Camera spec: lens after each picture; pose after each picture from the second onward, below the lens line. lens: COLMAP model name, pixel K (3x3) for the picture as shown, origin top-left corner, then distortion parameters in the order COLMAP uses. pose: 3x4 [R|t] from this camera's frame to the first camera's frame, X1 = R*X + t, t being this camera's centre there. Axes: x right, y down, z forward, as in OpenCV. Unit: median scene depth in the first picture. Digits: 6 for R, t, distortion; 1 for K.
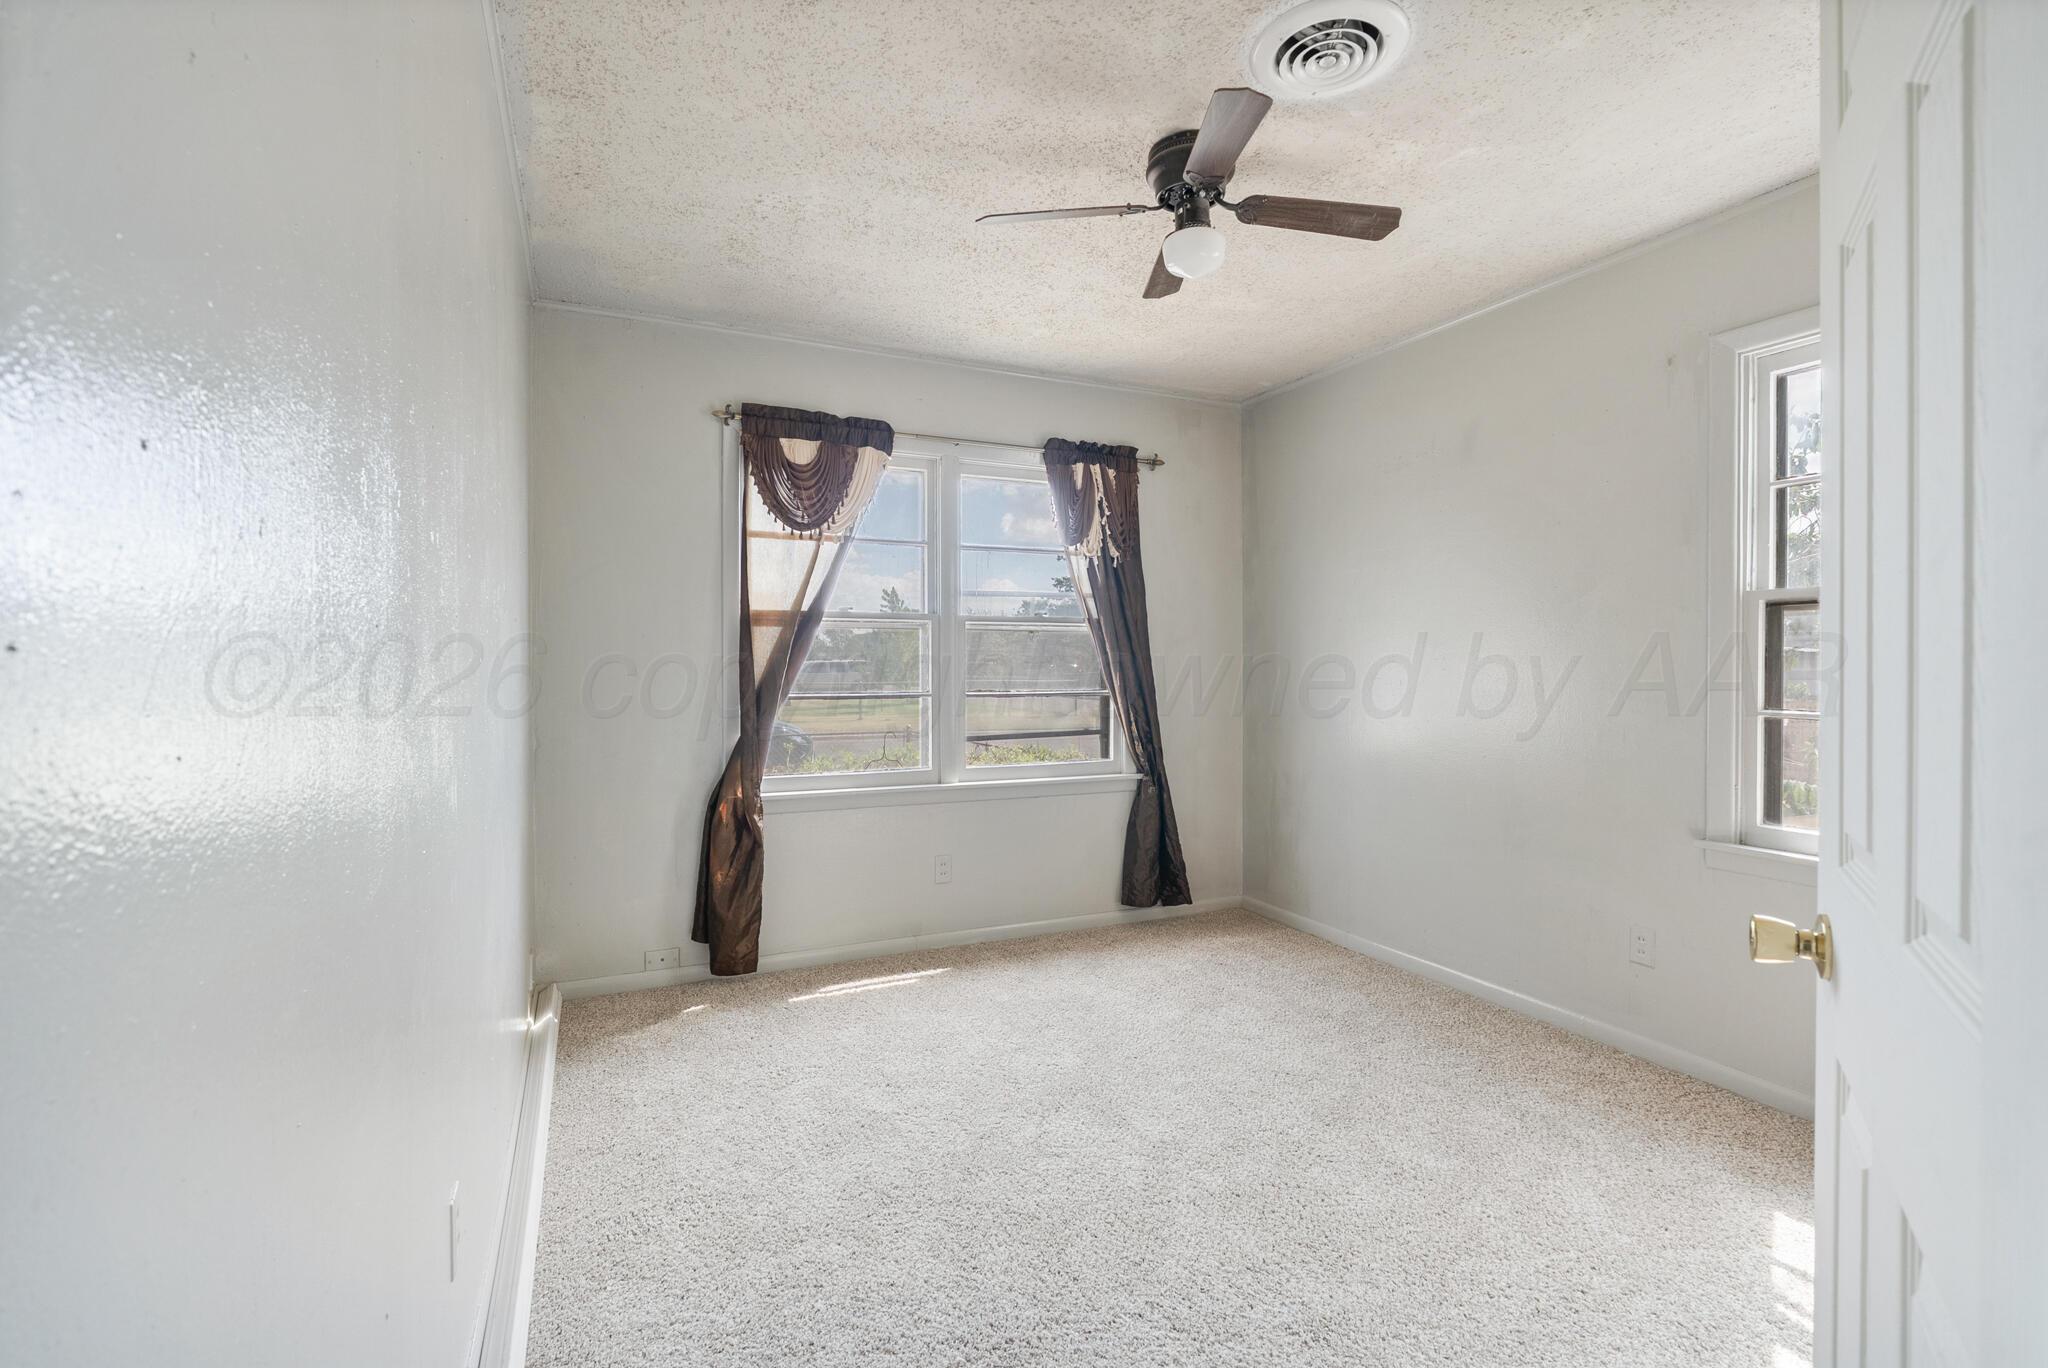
lens RADIAL K [[926.1, 0, 1023.4], [0, 926.1, 671.9], [0, 0, 1]] dist [-0.005697, 0.000700]
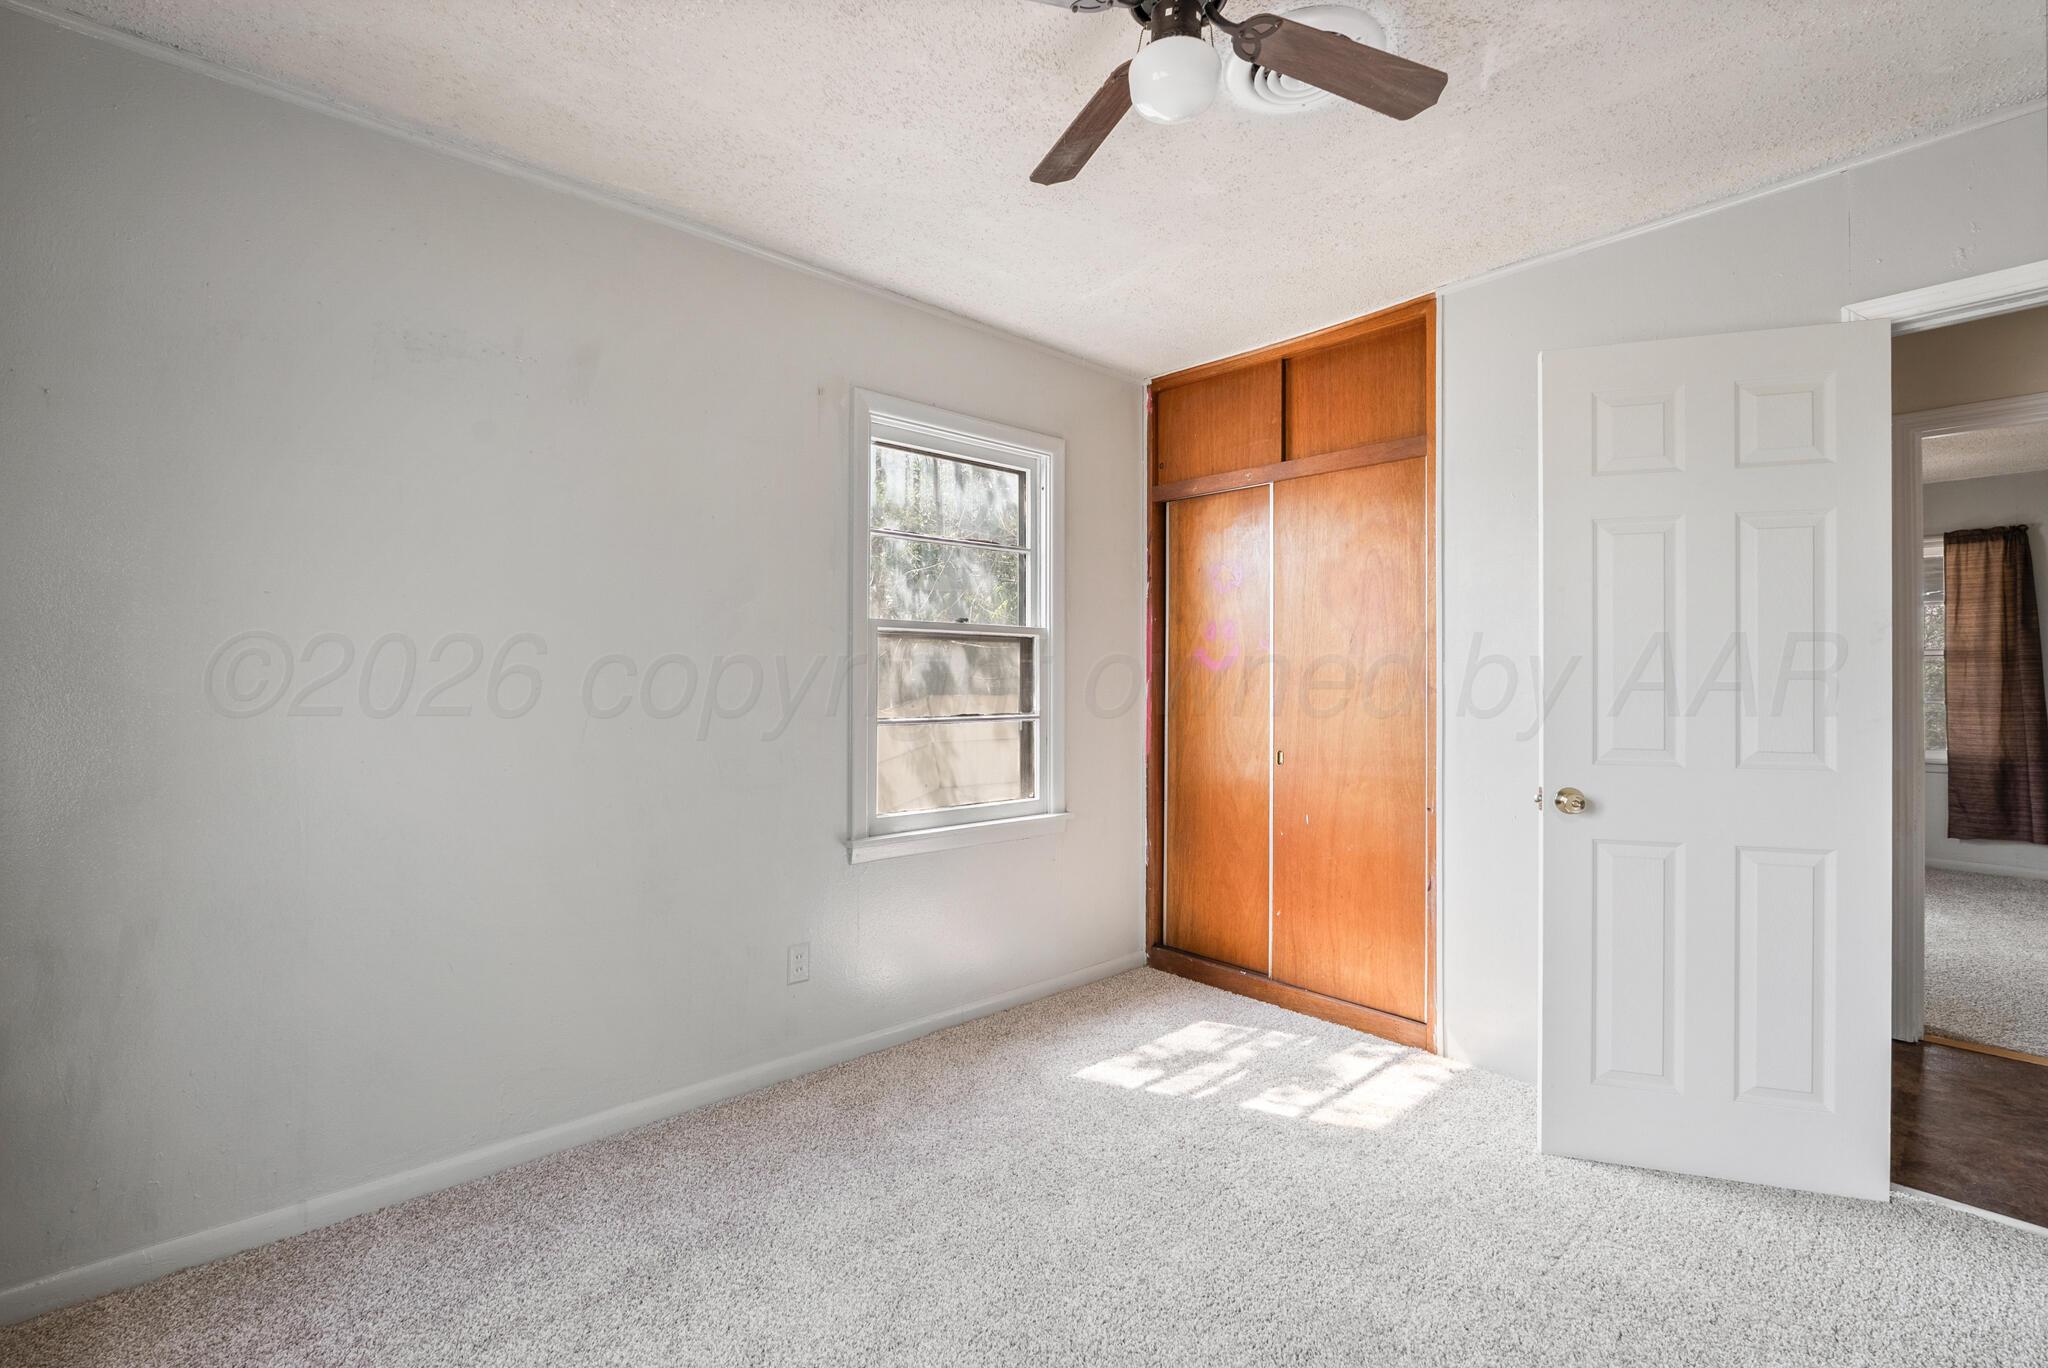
lens RADIAL K [[926.1, 0, 1024.6], [0, 926.1, 689.1], [0, 0, 1]] dist [-0.005697, 0.000700]
pose [[-0.295235, 0.004063, 0.955416, -0.388734], [0.012680, 0.999920, -0.000334, 0.003654], [-0.955340, 0.012016, -0.295263, 1.160519]]
